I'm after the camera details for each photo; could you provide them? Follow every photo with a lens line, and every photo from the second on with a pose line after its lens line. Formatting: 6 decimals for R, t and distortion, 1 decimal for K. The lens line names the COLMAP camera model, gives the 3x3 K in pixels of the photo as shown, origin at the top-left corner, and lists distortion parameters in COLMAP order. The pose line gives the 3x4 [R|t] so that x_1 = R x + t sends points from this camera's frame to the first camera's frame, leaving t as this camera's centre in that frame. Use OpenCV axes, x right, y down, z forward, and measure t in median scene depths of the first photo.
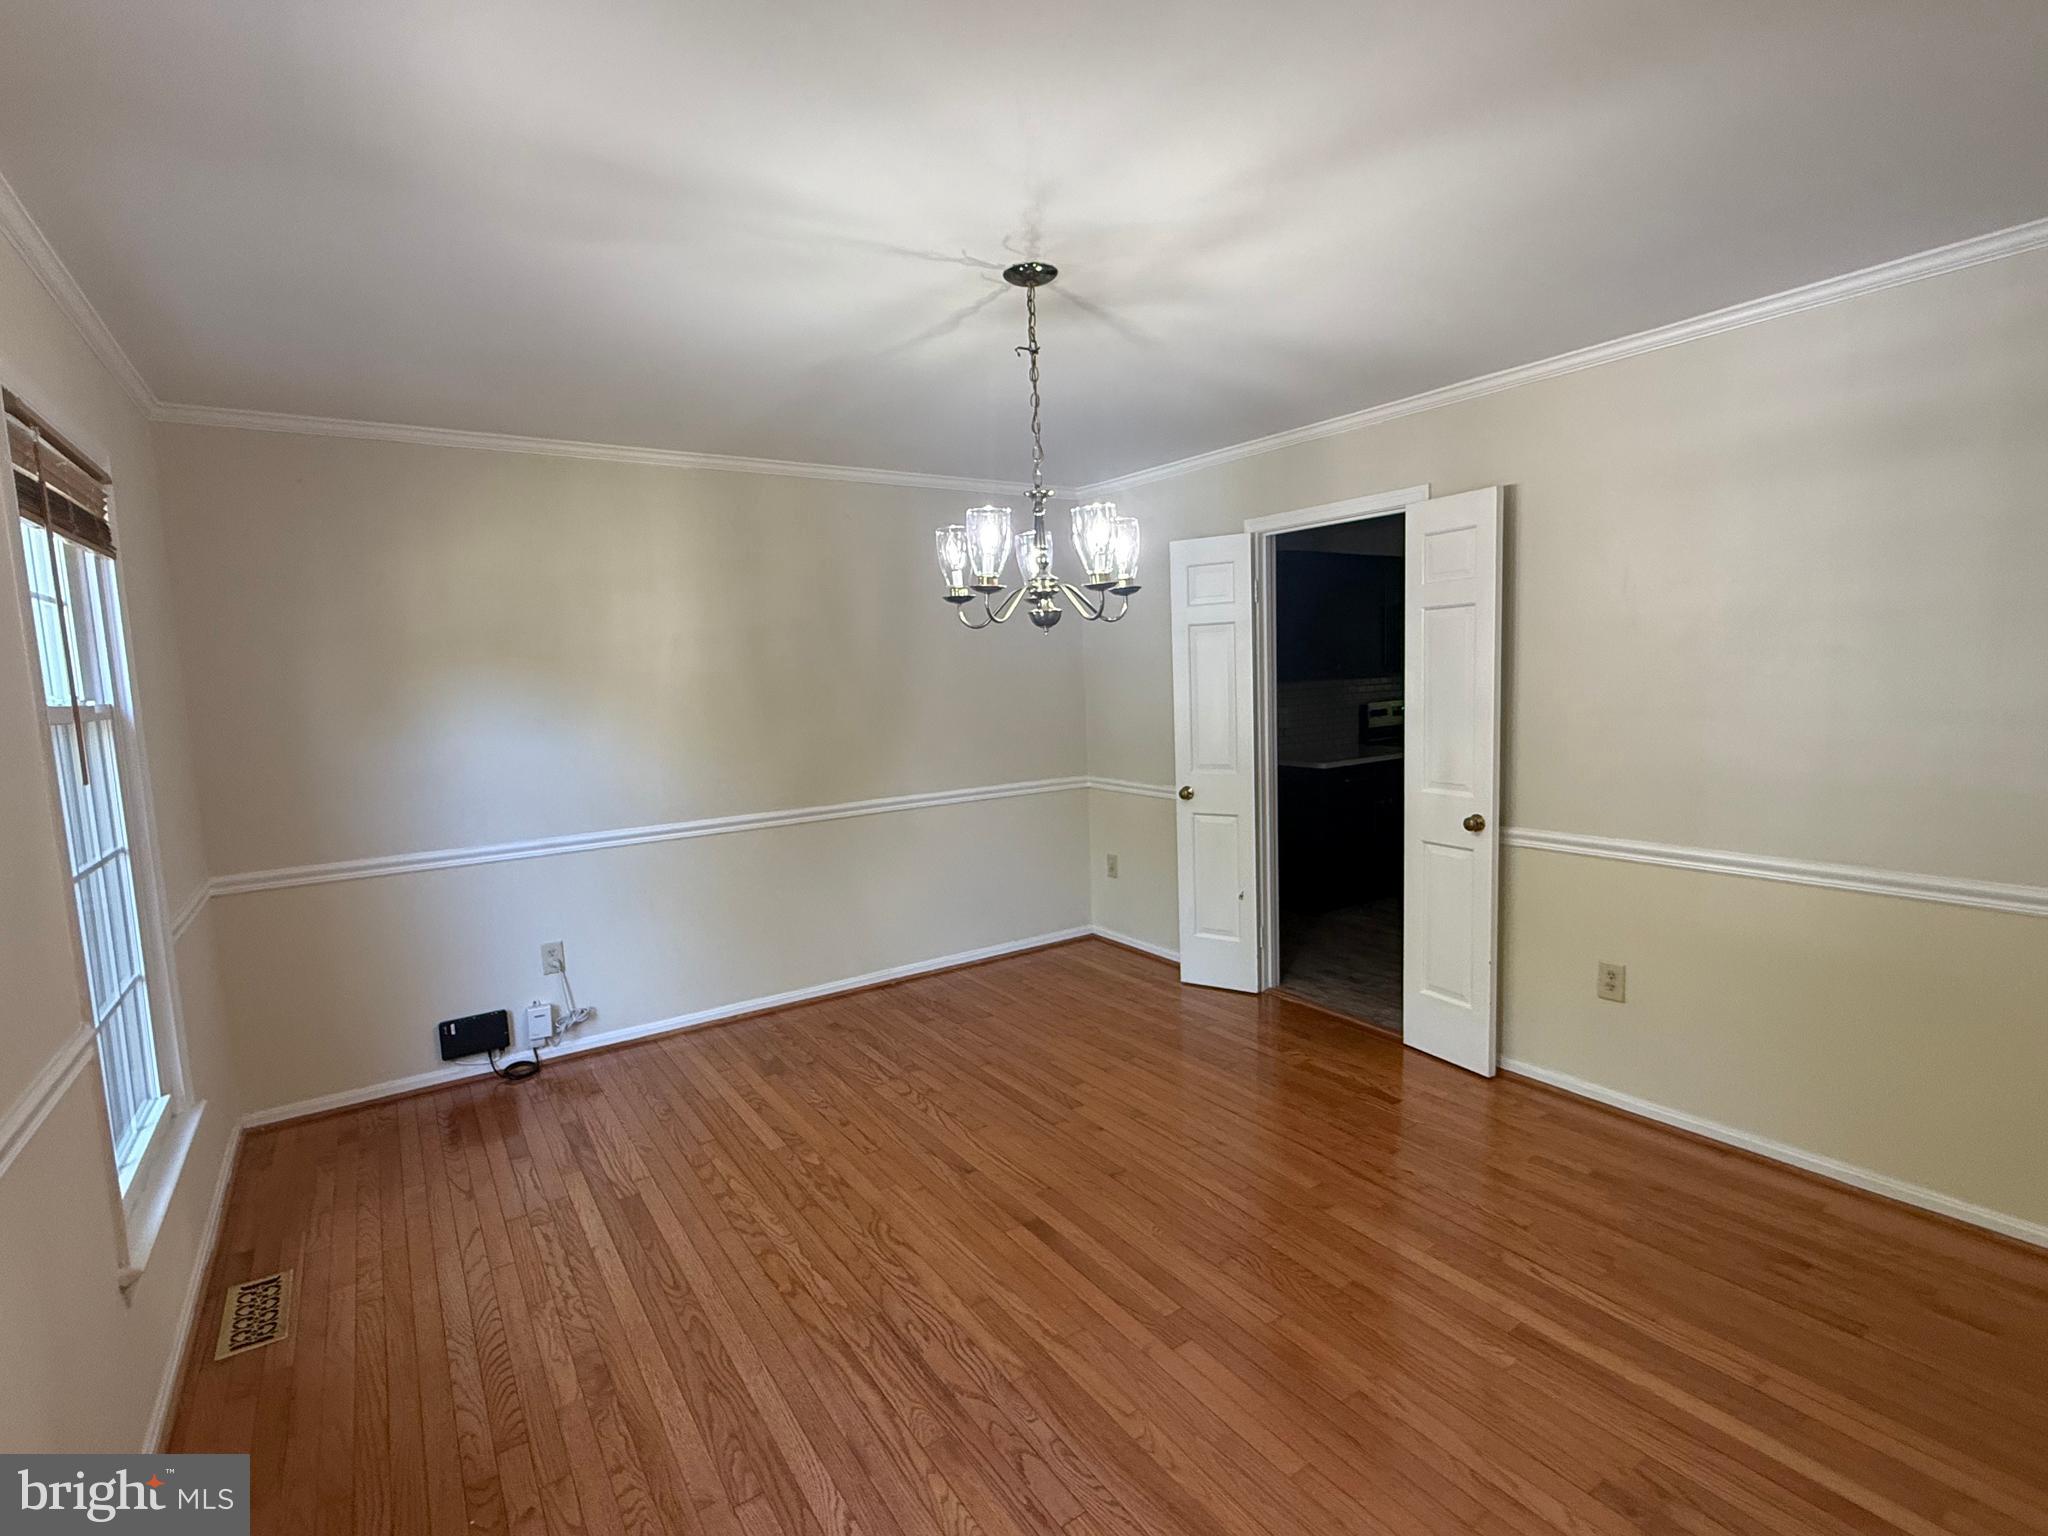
lens RADIAL K [[960.0, 0, 1024.0], [0, 960.0, 768.0], [0, 0, 1]] dist [0.001130, -0.000188]
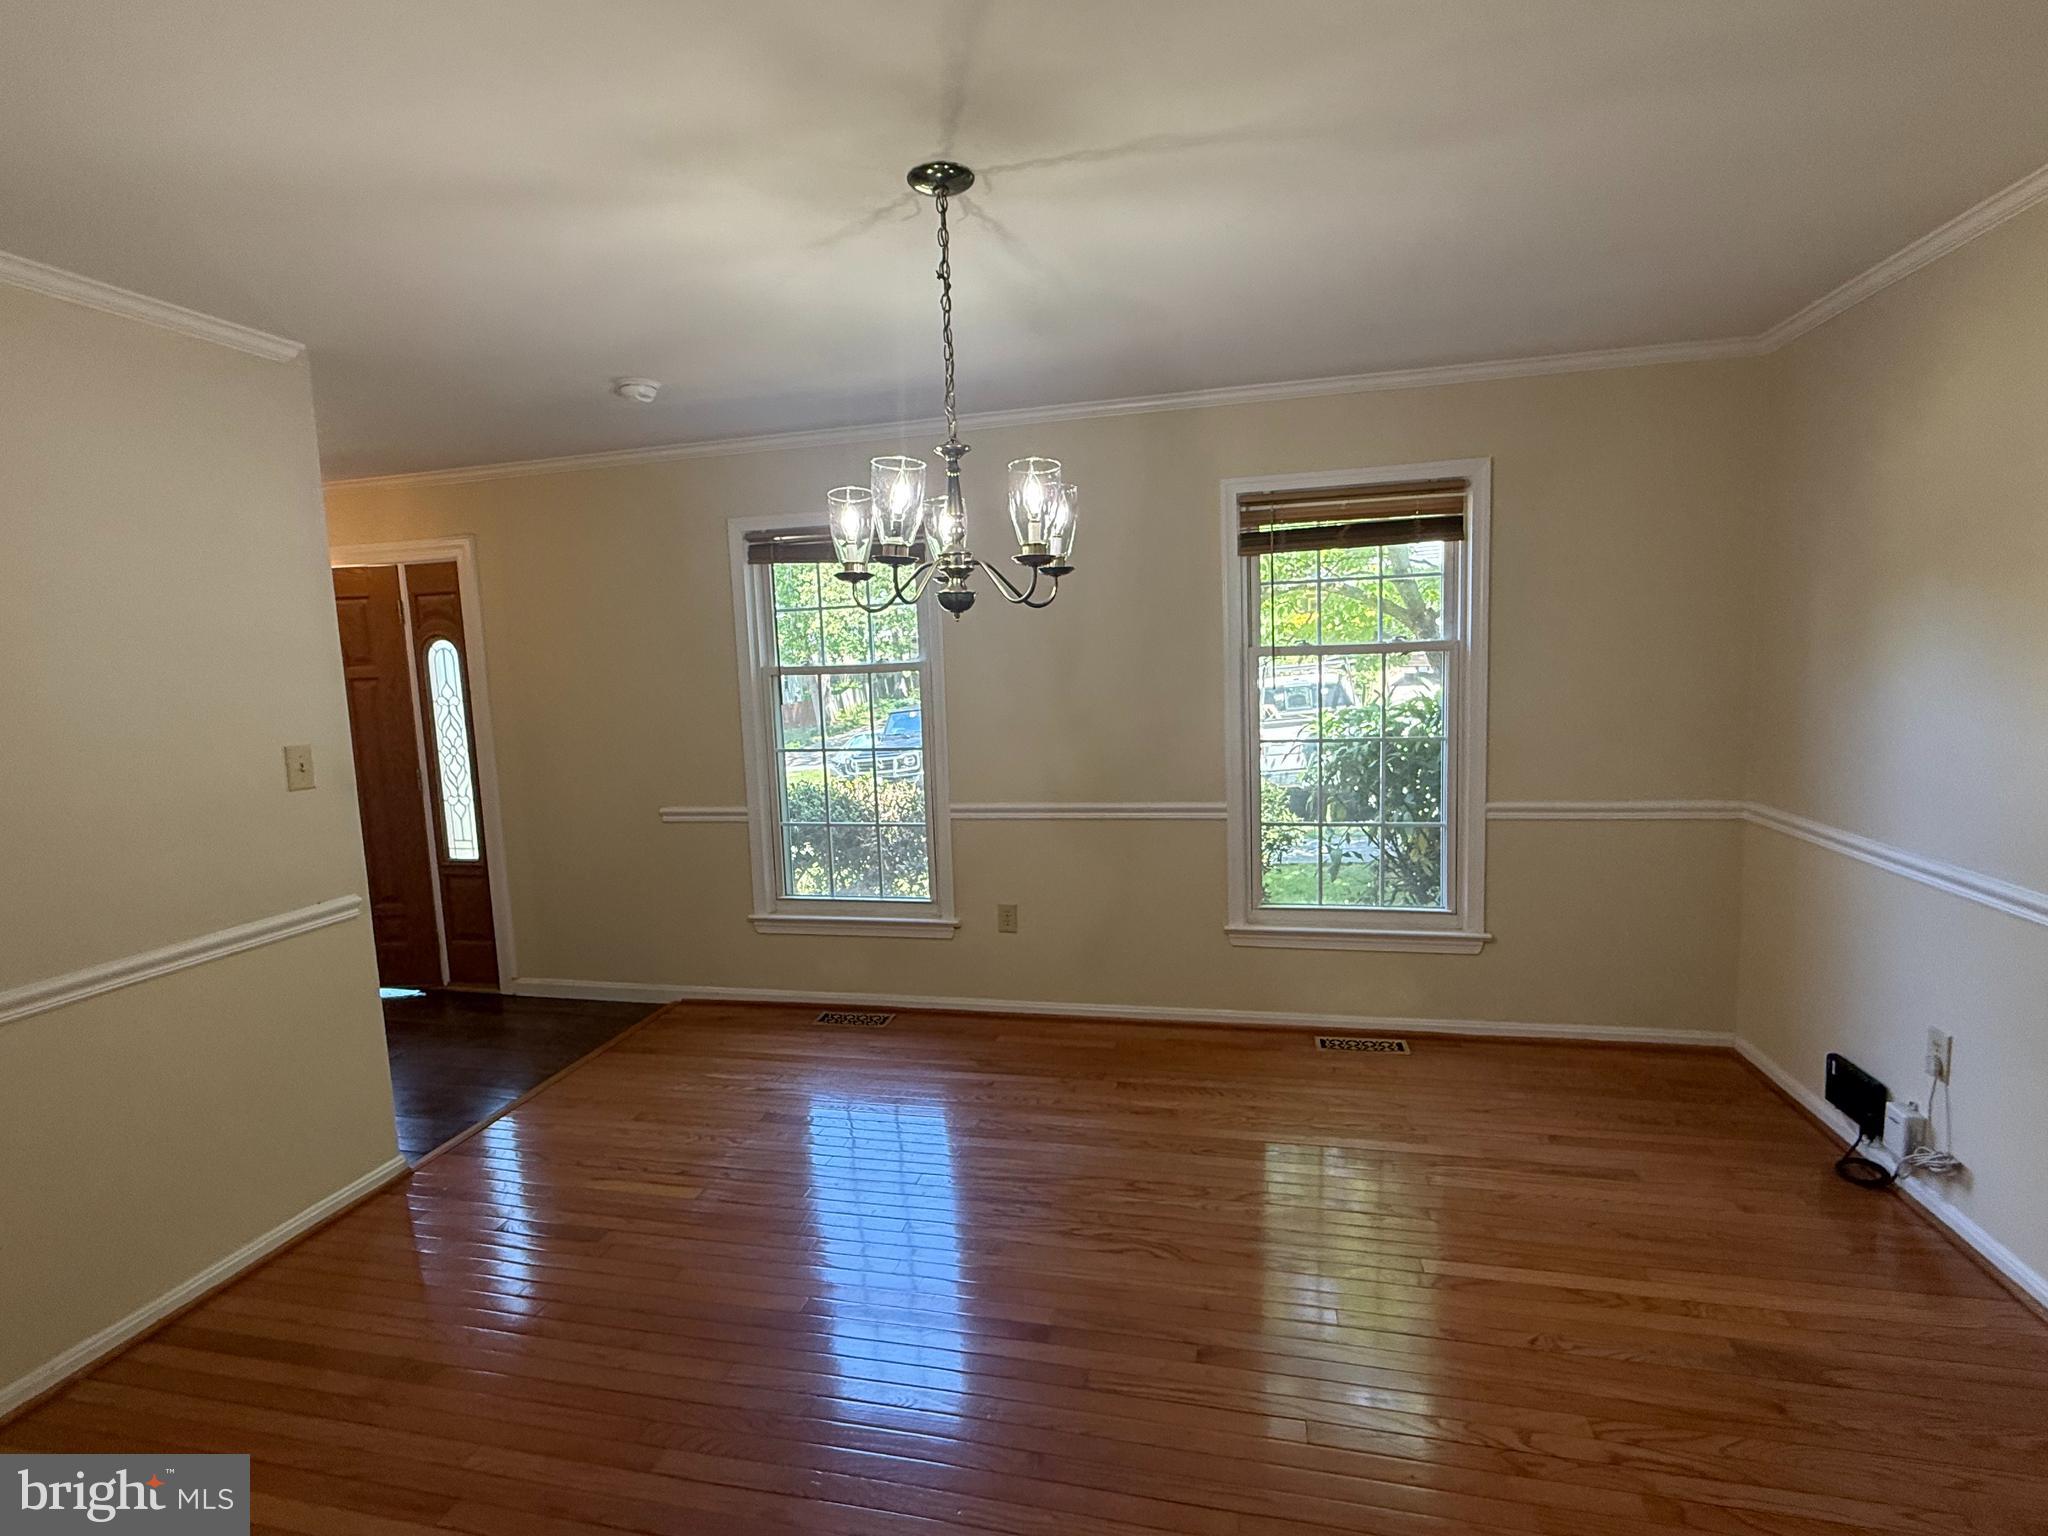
lens RADIAL K [[960.0, 0, 1024.0], [0, 960.0, 768.0], [0, 0, 1]] dist [0.001130, -0.000188]
pose [[-0.730518, 0.148878, -0.666468, 0.533686], [-0.001944, 0.975489, 0.220038, -0.193745], [0.682891, 0.162037, -0.712323, 1.595036]]
